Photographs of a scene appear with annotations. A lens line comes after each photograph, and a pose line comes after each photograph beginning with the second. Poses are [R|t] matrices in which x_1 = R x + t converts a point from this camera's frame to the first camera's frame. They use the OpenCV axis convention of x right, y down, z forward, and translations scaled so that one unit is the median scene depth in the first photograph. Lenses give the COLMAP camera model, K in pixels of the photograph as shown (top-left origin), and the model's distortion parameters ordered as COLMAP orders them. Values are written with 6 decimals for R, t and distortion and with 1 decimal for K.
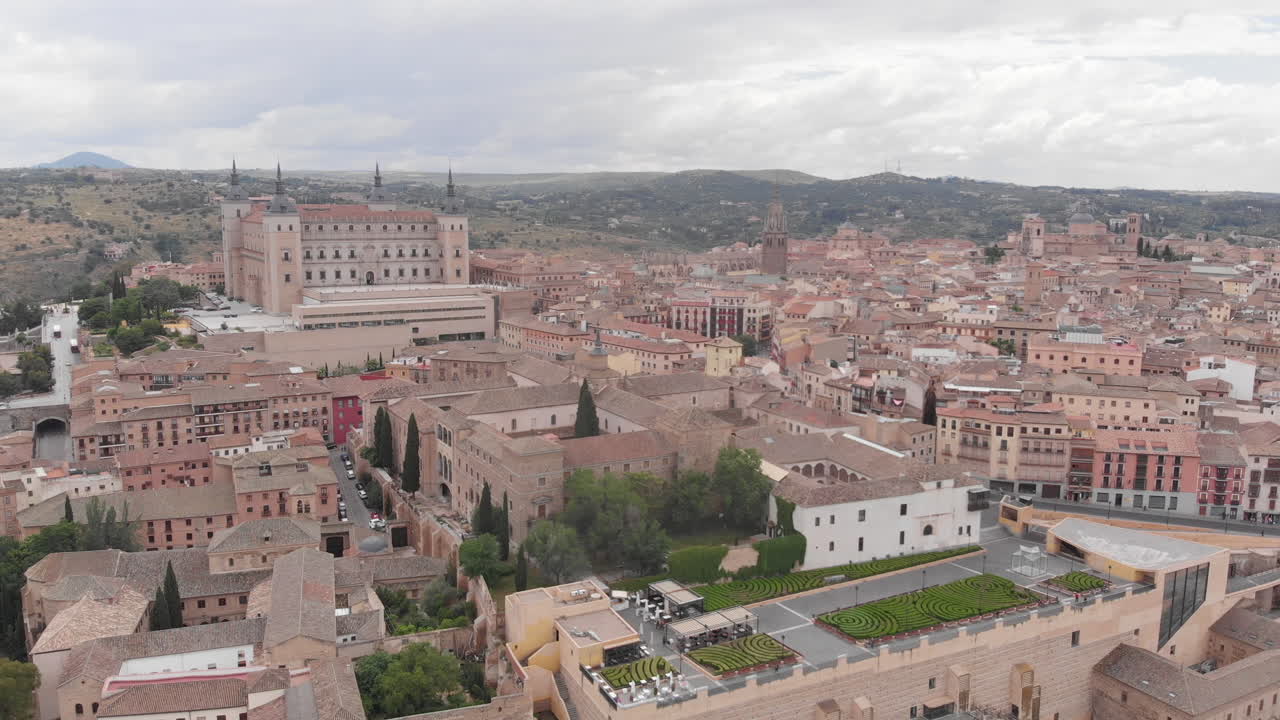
lens RADIAL K [[999.9, 0, 640.0], [0, 999.9, 360.0], [0, 0, 1]] dist [0.248842, -0.636439]
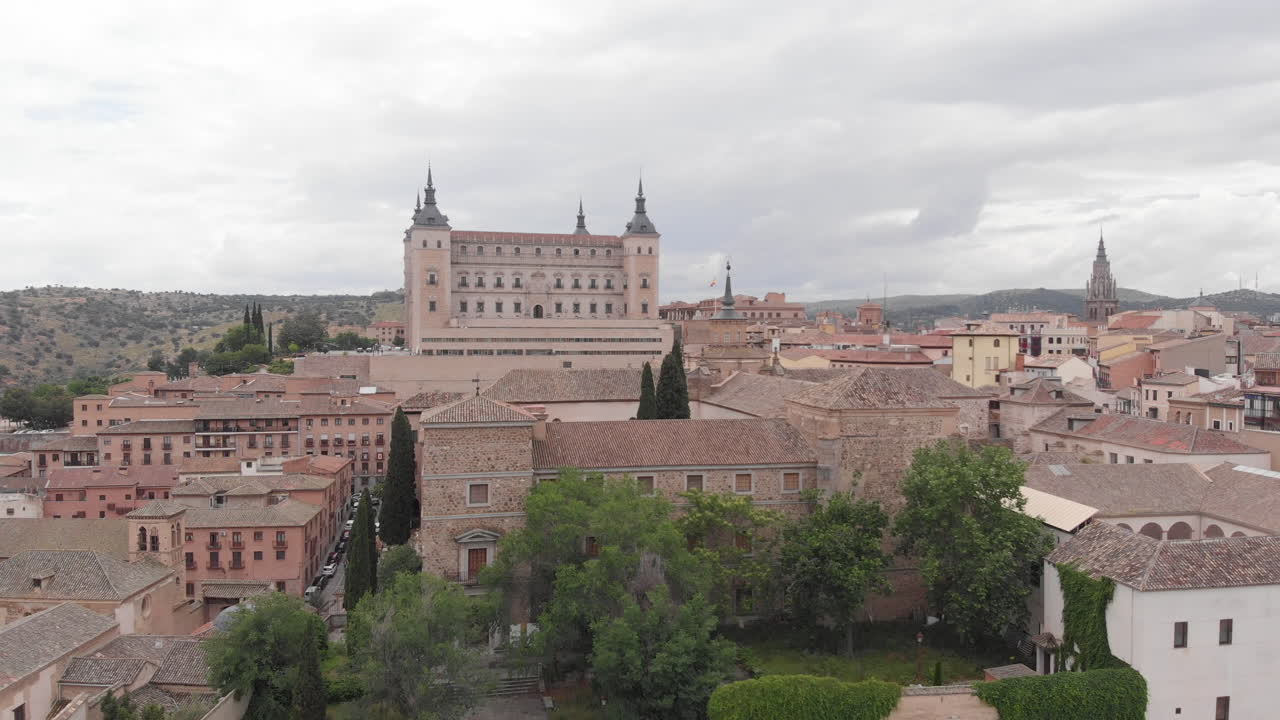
lens RADIAL K [[990.7, 0, 640.0], [0, 990.7, 360.0], [0, 0, 1]] dist [0.178475, -0.423419]
pose [[0.954025, 0.001911, -0.299721, 0.070552], [-0.043192, 0.990419, -0.131169, 0.083033], [0.296599, 0.138084, 0.944967, 0.424633]]
